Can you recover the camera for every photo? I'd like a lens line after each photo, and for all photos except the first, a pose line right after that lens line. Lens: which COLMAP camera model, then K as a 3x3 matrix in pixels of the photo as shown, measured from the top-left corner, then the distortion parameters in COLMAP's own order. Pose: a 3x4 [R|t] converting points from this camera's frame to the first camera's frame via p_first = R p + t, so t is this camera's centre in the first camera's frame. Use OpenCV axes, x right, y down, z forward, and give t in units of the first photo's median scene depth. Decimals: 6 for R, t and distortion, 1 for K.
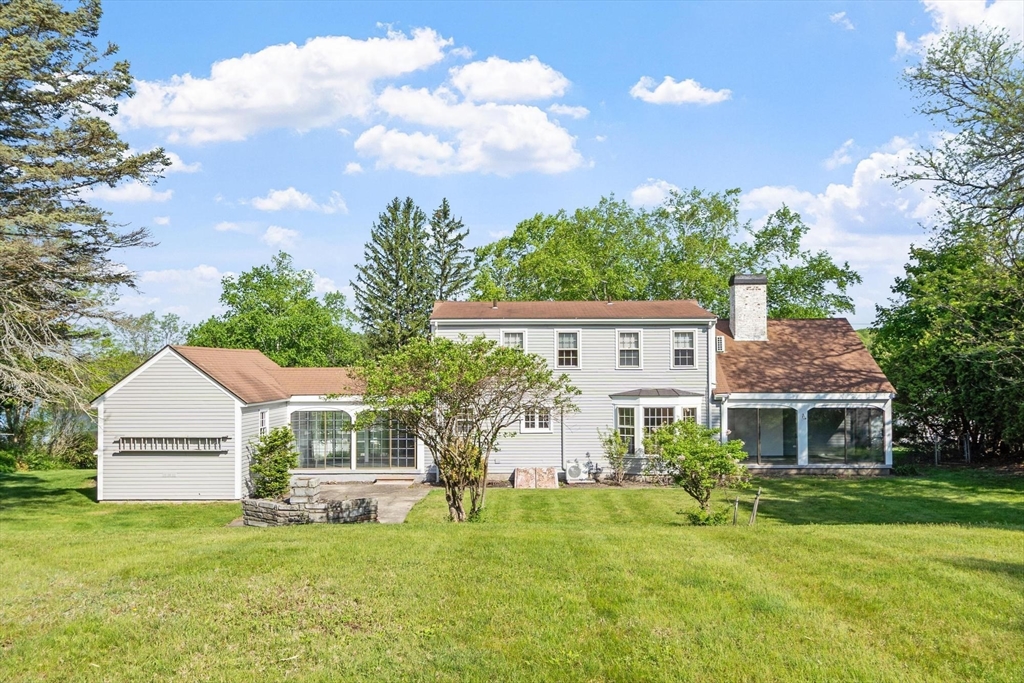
lens RADIAL K [[848.8, 0, 514.7], [0, 848.8, 344.1], [0, 0, 1]] dist [0.018475, 0.003329]
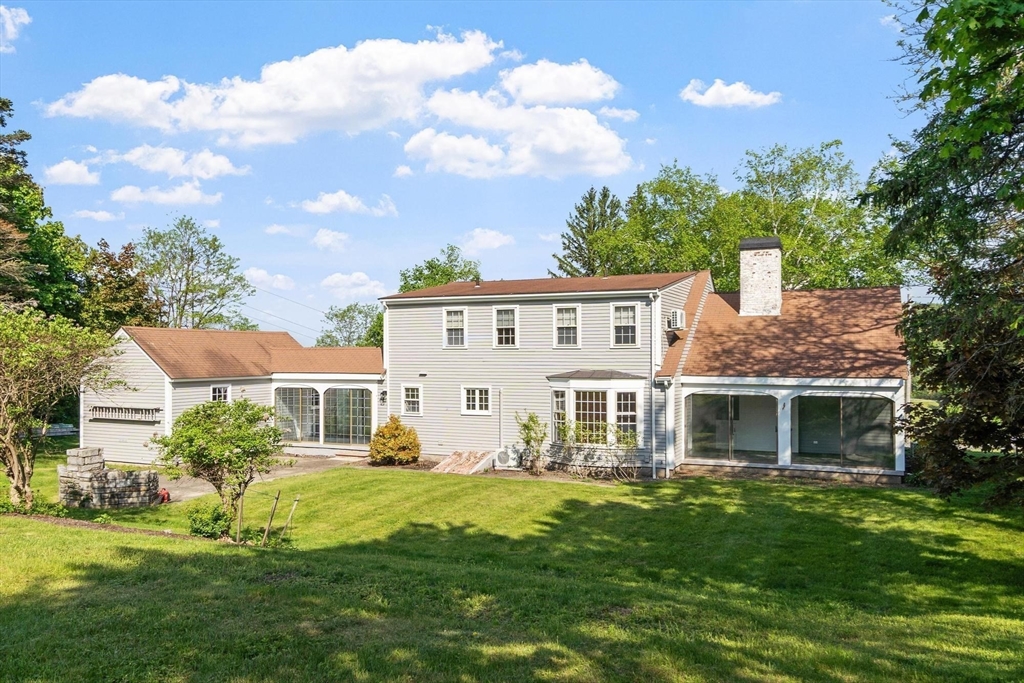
lens RADIAL K [[783.3, 0, 511.5], [0, 783.3, 340.9], [0, 0, 1]] dist [0.019335, 0.000414]
pose [[0.915731, -0.004433, -0.401768, 0.415957], [0.009010, 0.999914, 0.009502, 0.012984], [0.401692, -0.012321, 0.915692, 0.208380]]
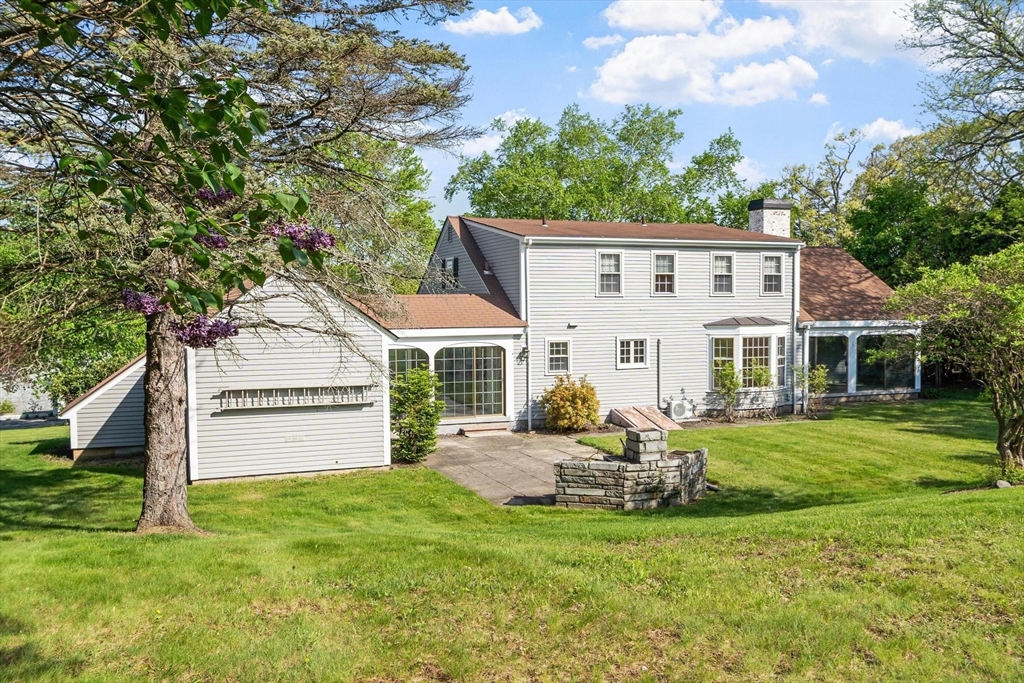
lens RADIAL K [[890.9, 0, 510.9], [0, 890.9, 341.4], [0, 0, 1]] dist [0.022128, -0.000212]
pose [[0.926046, -0.019762, 0.376892, -0.438814], [-0.005960, 0.997738, 0.066959, 0.015162], [-0.377362, -0.064254, 0.923834, 0.193754]]
